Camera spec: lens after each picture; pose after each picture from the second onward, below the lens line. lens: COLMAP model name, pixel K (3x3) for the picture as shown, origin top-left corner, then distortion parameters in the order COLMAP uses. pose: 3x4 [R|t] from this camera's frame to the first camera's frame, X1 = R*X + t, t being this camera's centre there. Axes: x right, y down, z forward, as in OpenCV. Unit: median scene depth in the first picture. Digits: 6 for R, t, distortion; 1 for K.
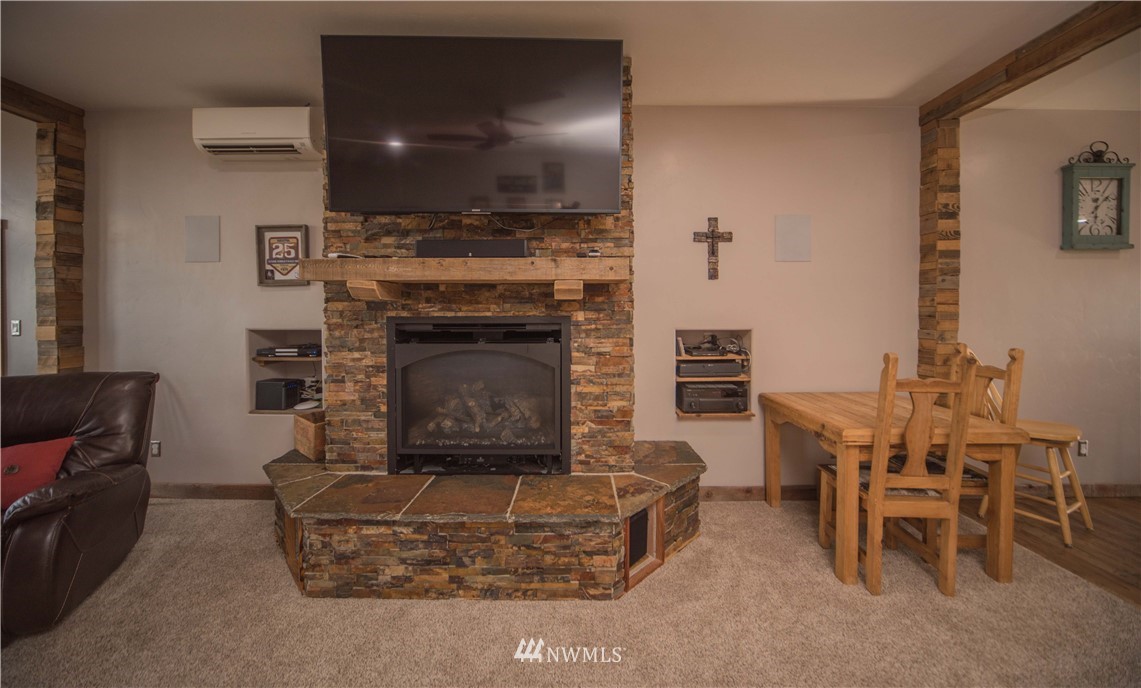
lens RADIAL K [[405.3, 0, 578.2], [0, 405.3, 312.5], [0, 0, 1]] dist [-0.013754, 0.000181]
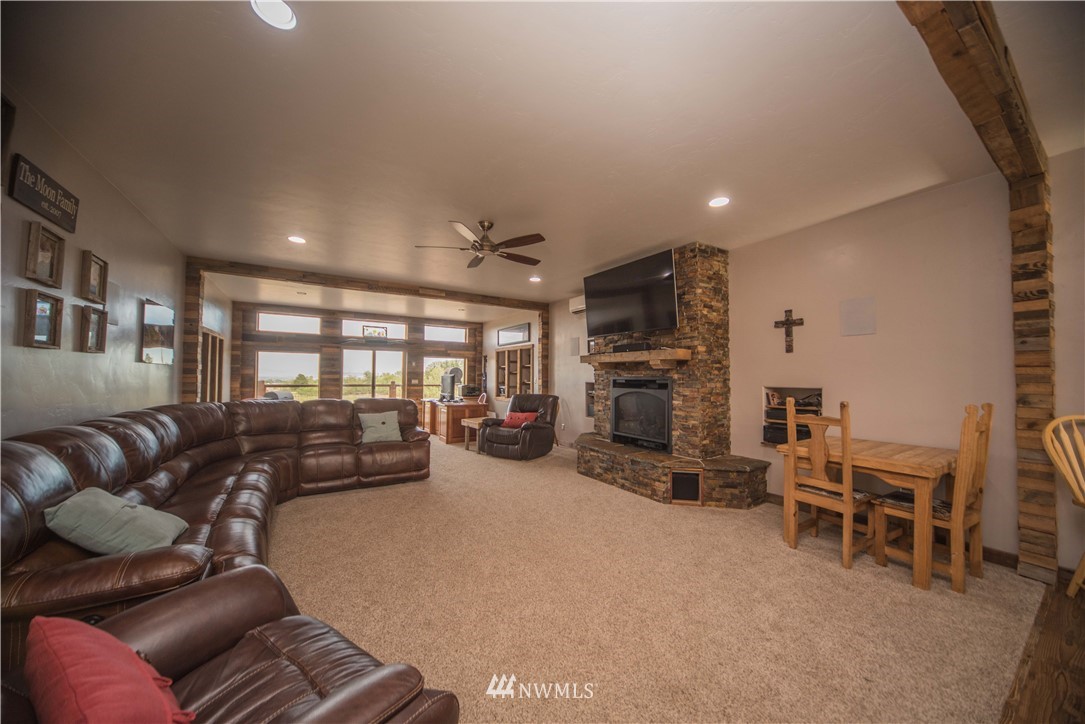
lens RADIAL K [[376.2, 0, 541.6], [0, 376.2, 367.8], [0, 0, 1]] dist [-0.016086, 0.001067]
pose [[0.529054, -0.017229, -0.848413, 1.234696], [-0.015553, 0.999429, -0.029994, 0.032226], [0.848446, 0.029063, 0.528484, -0.556898]]
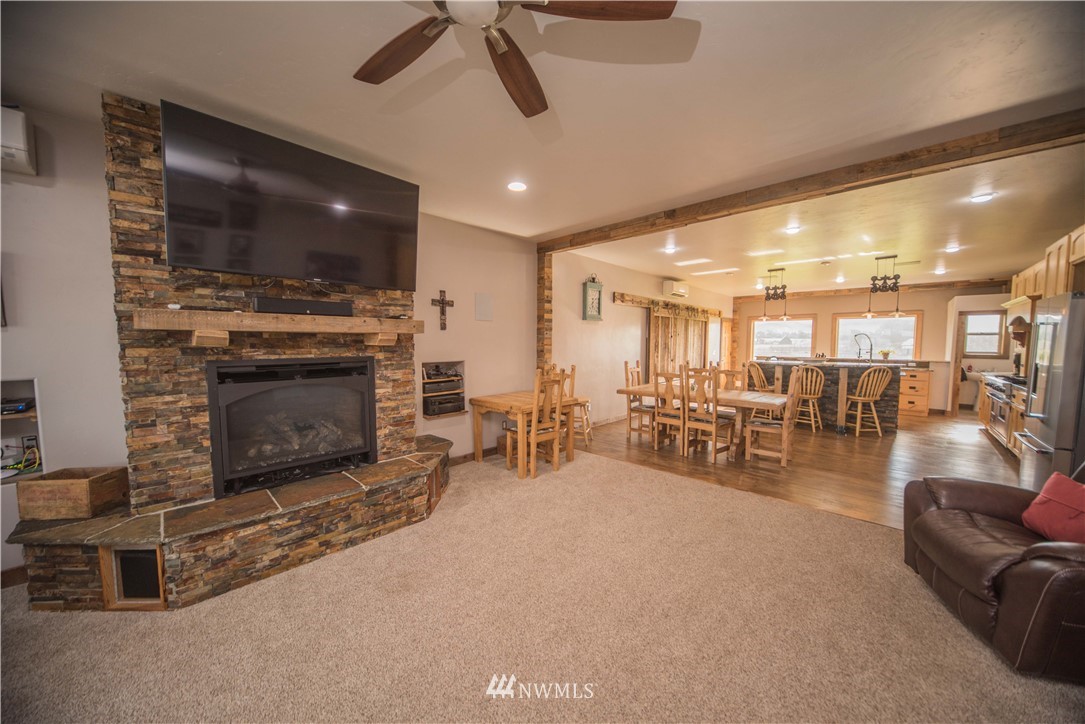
lens RADIAL K [[376.2, 0, 545.7], [0, 376.2, 367.9], [0, 0, 1]] dist [-0.016086, 0.001067]
pose [[0.687788, -0.049080, 0.724250, -0.571771], [0.005468, 0.998034, 0.062440, -0.028908], [-0.725891, -0.038985, 0.686704, -0.374762]]
